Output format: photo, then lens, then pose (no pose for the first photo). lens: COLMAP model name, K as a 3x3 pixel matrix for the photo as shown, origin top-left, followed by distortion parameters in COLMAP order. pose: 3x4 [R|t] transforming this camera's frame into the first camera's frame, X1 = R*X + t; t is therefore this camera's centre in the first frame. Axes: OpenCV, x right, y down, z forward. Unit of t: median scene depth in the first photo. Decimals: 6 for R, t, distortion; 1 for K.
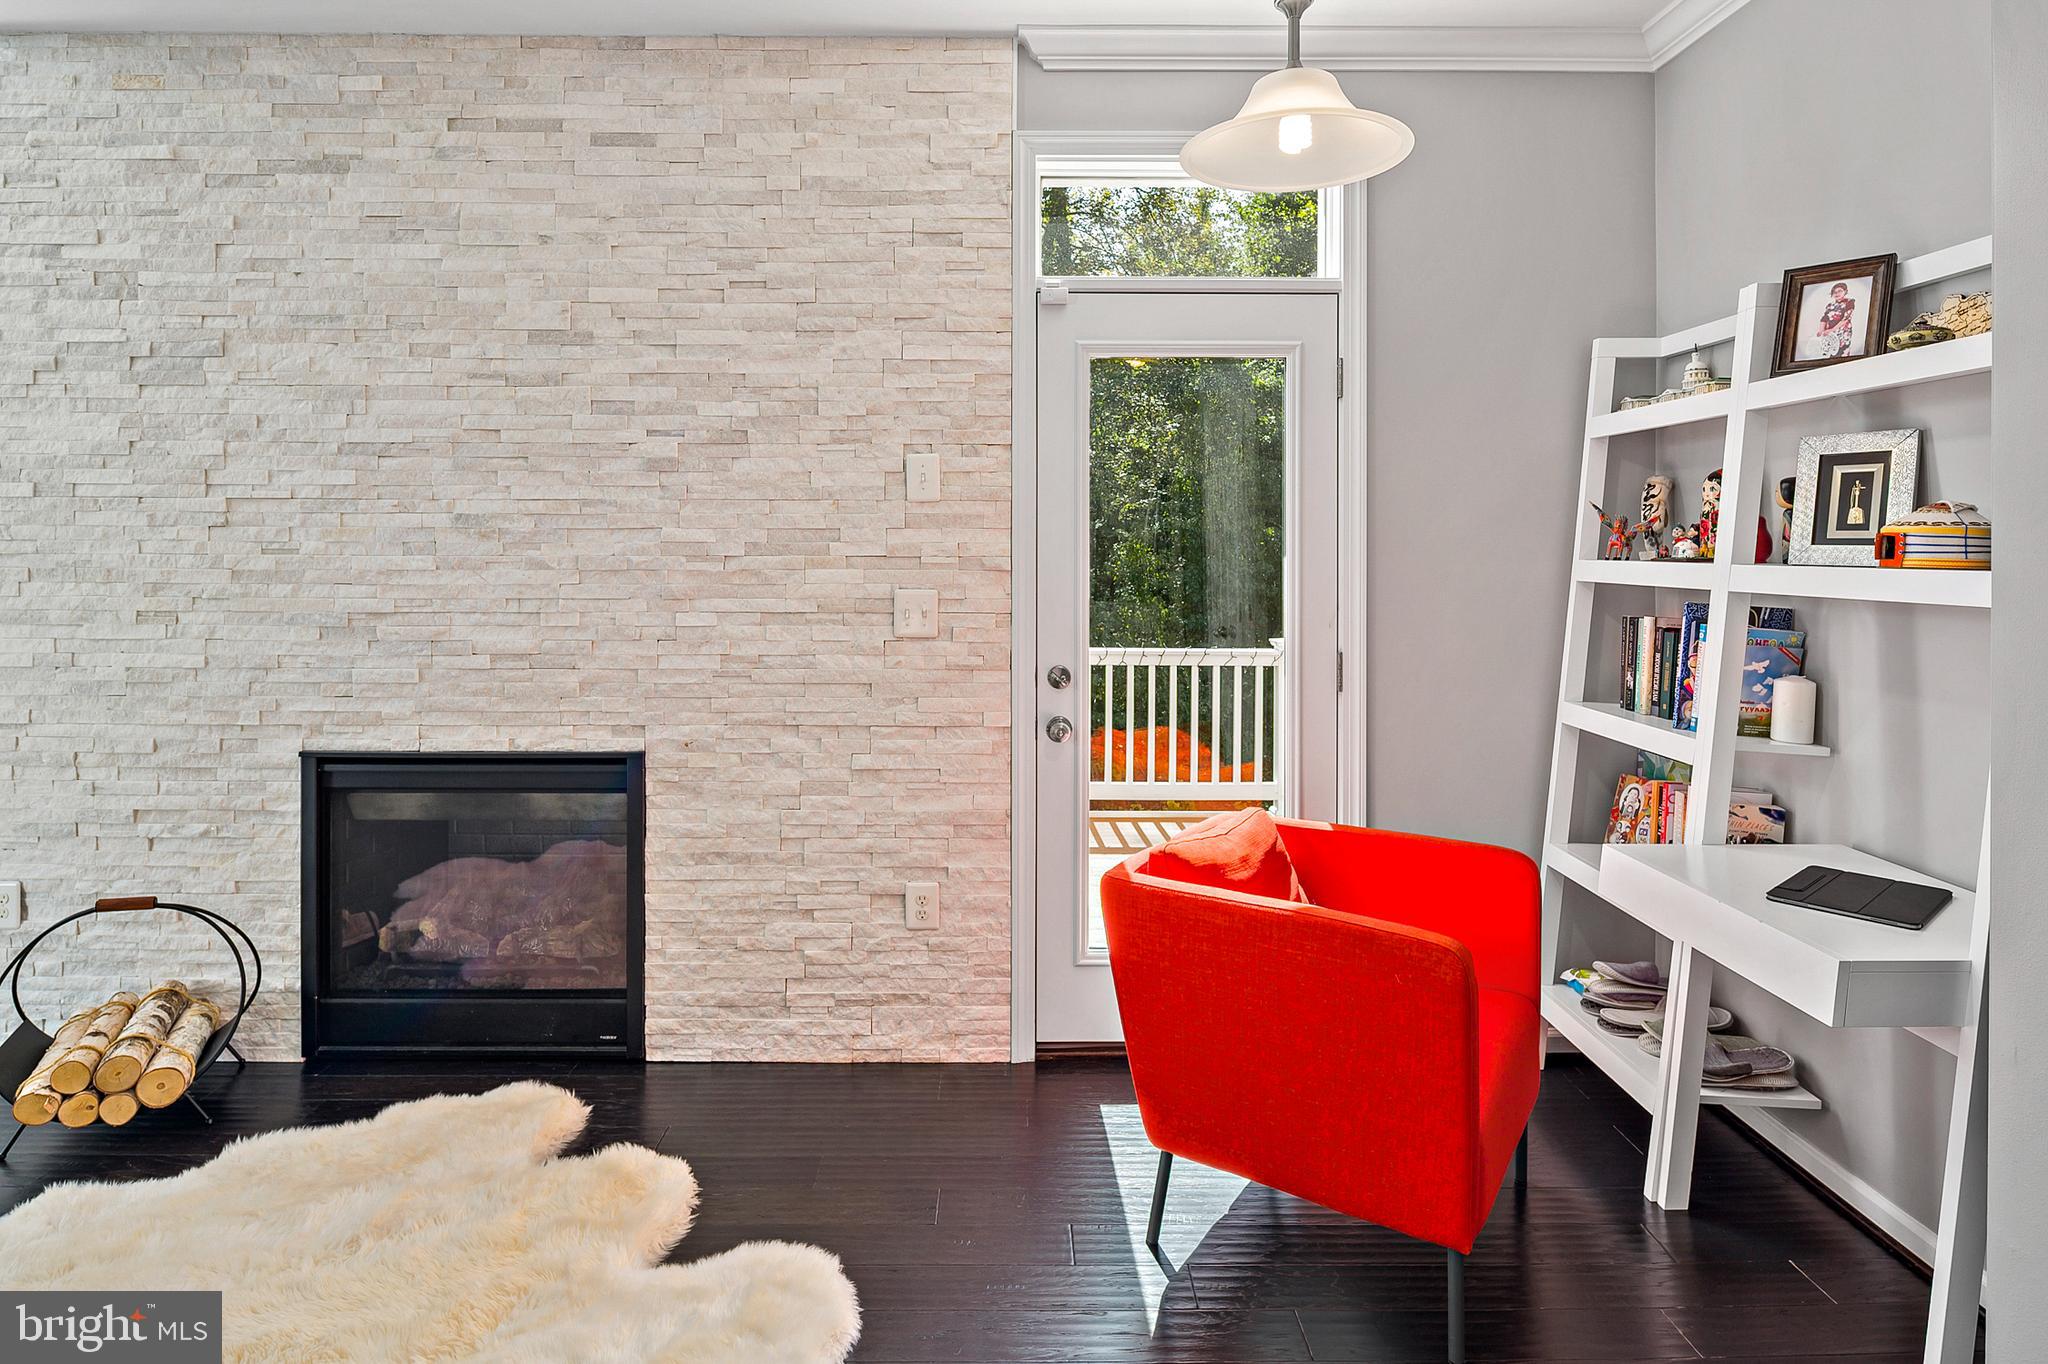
lens RADIAL K [[1119.3, 0, 1017.2], [0, 1119.3, 547.7], [0, 0, 1]] dist [-0.004566, -0.001101]
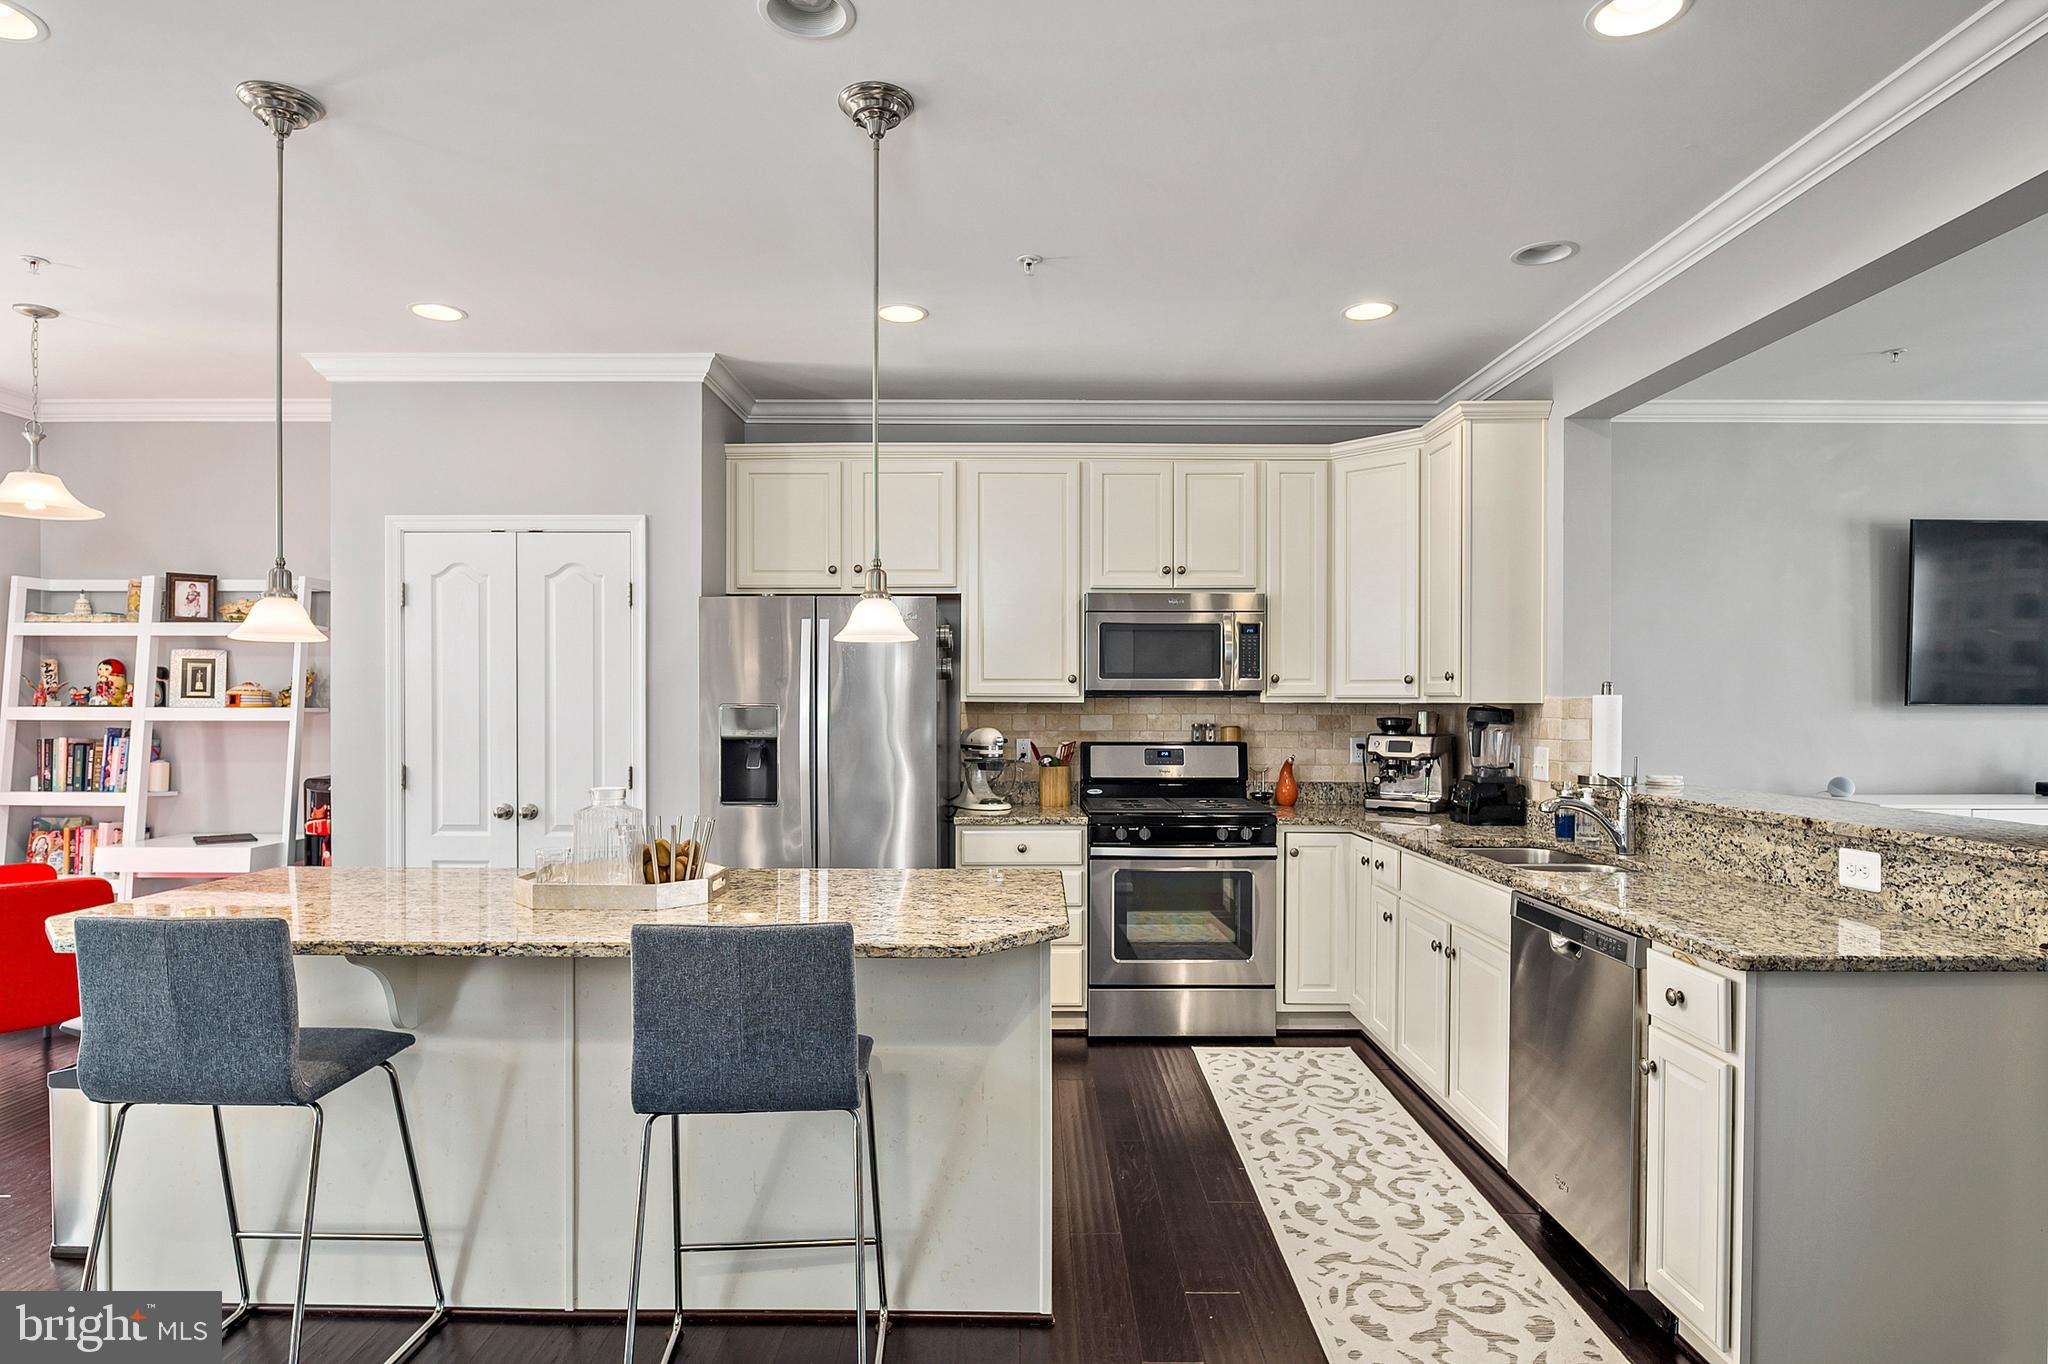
lens RADIAL K [[1116.9, 0, 1019.0], [0, 1116.9, 708.8], [0, 0, 1]] dist [-0.005332, -0.002035]
pose [[0.005616, -0.007771, 0.999954, -1.140672], [-0.001445, 0.999969, 0.007779, -0.001299], [-0.999983, -0.001488, 0.005605, -0.521456]]
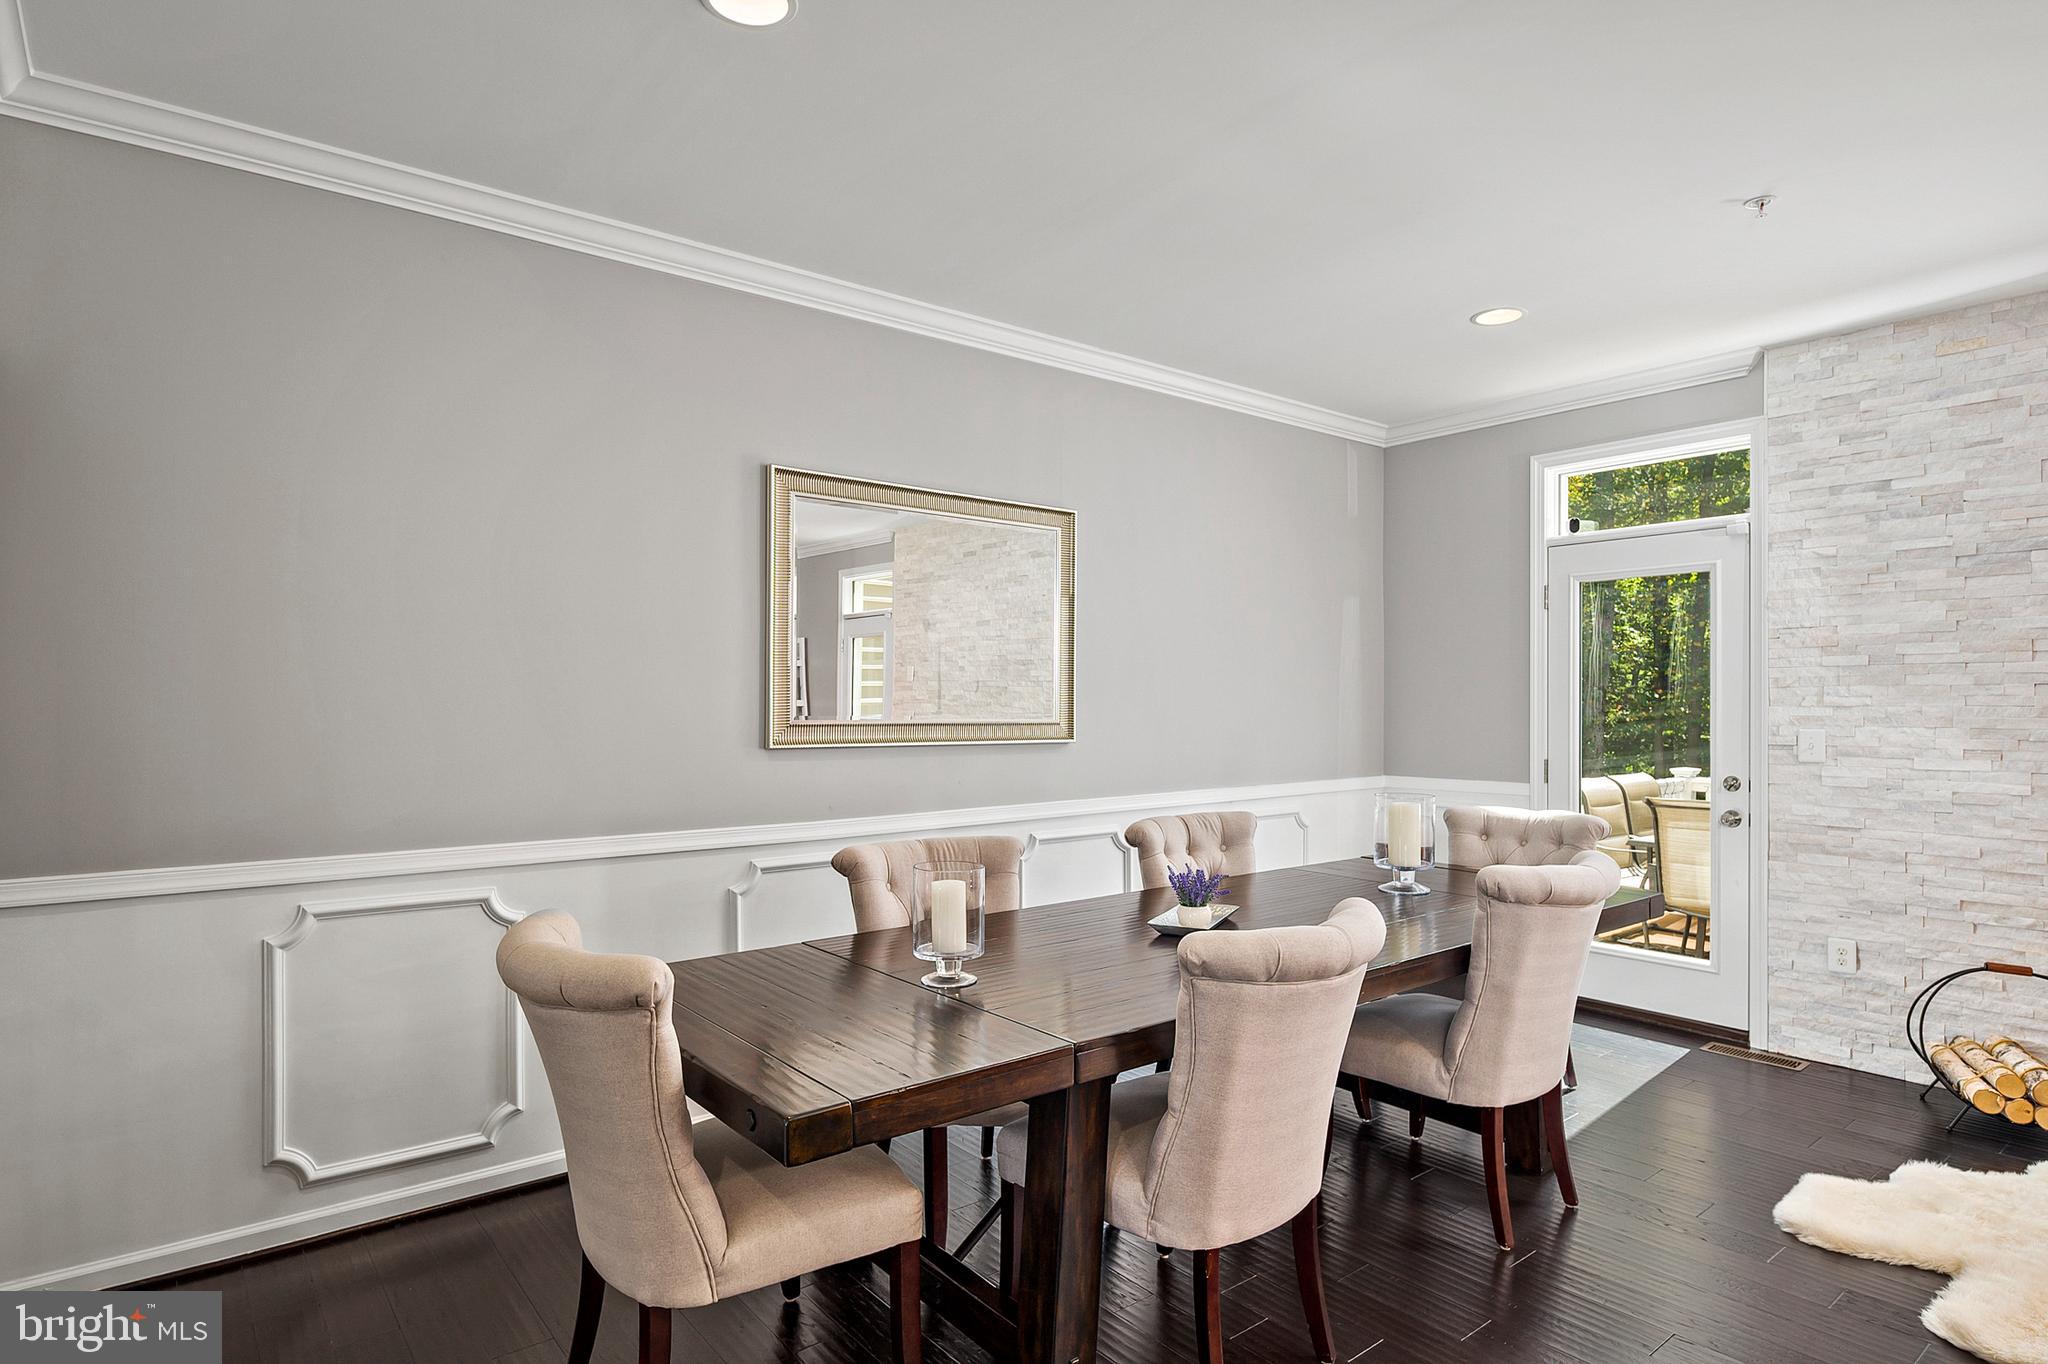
lens RADIAL K [[1116.9, 0, 1019.0], [0, 1116.9, 708.8], [0, 0, 1]] dist [-0.005332, -0.002035]
pose [[0.614295, -0.000923, -0.789076, -0.439113], [0.005645, 0.999979, 0.003225, -0.001557], [0.789057, -0.006436, 0.614287, -0.681534]]
